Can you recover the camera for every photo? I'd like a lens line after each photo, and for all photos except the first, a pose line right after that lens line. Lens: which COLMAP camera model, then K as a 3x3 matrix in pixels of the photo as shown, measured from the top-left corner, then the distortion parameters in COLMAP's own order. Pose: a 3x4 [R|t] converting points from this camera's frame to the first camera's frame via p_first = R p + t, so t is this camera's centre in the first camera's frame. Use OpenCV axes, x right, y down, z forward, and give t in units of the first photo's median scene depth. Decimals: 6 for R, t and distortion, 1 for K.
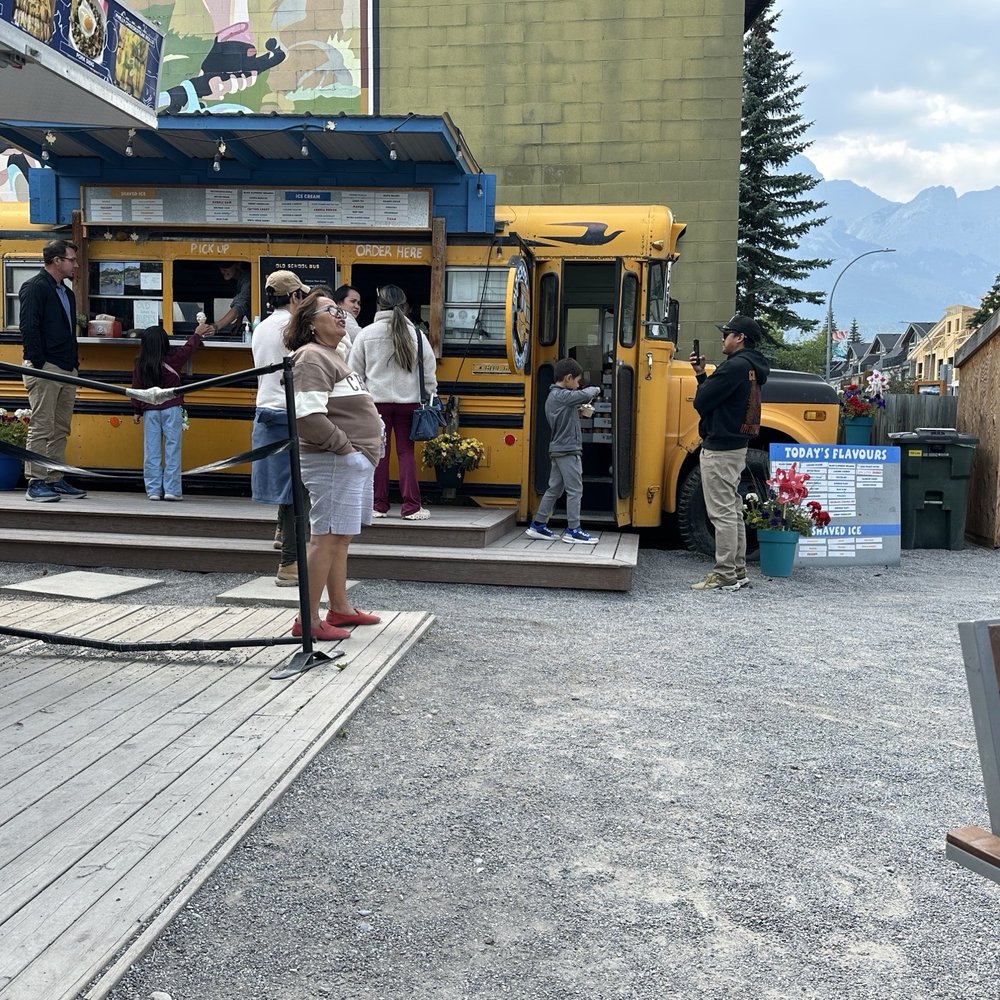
lens RADIAL K [[1042.2, 0, 500.0], [0, 1042.2, 500.0], [0, 0, 1]] dist [0.088119, -0.192155]
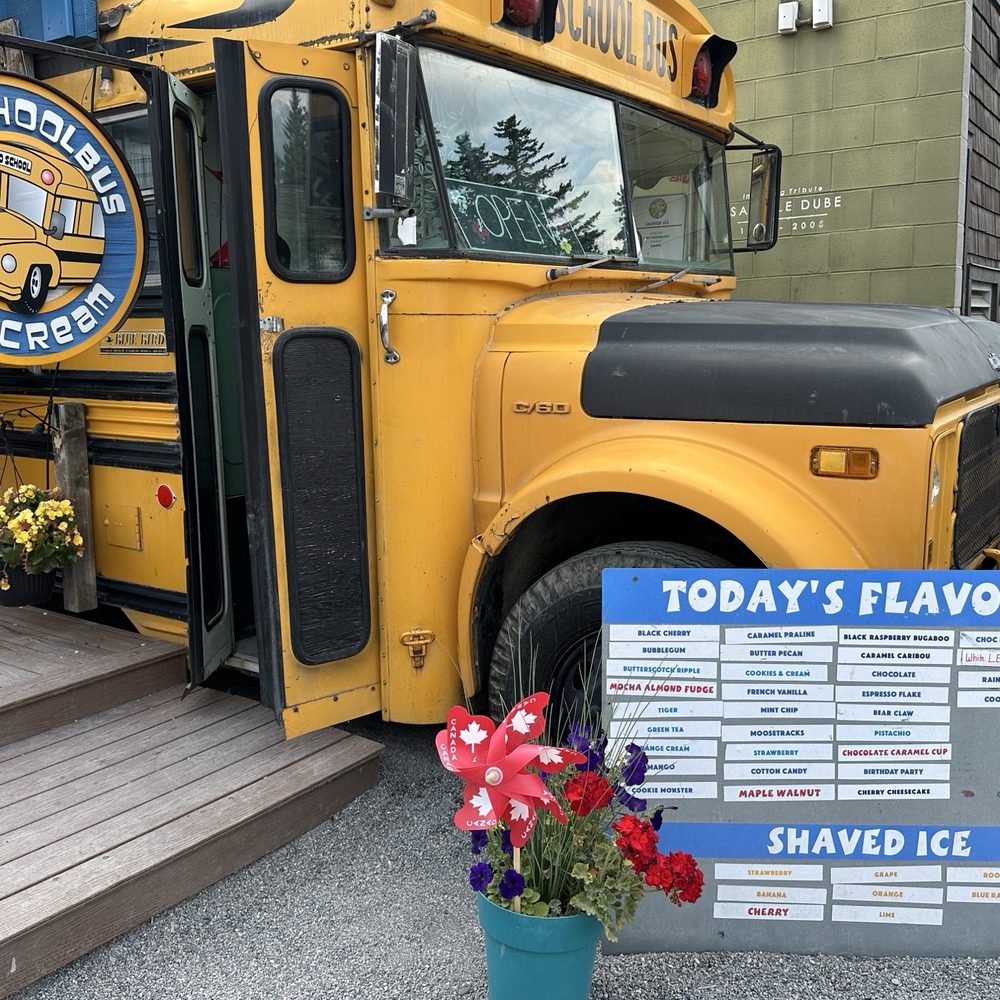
lens RADIAL K [[1042.2, 0, 500.0], [0, 1042.2, 500.0], [0, 0, 1]] dist [0.088119, -0.192155]
pose [[0.890600, 0.038559, -0.453150, 0.358840], [0.001585, 0.996130, 0.087876, -0.099095], [0.454785, -0.078981, 0.887092, 0.676731]]
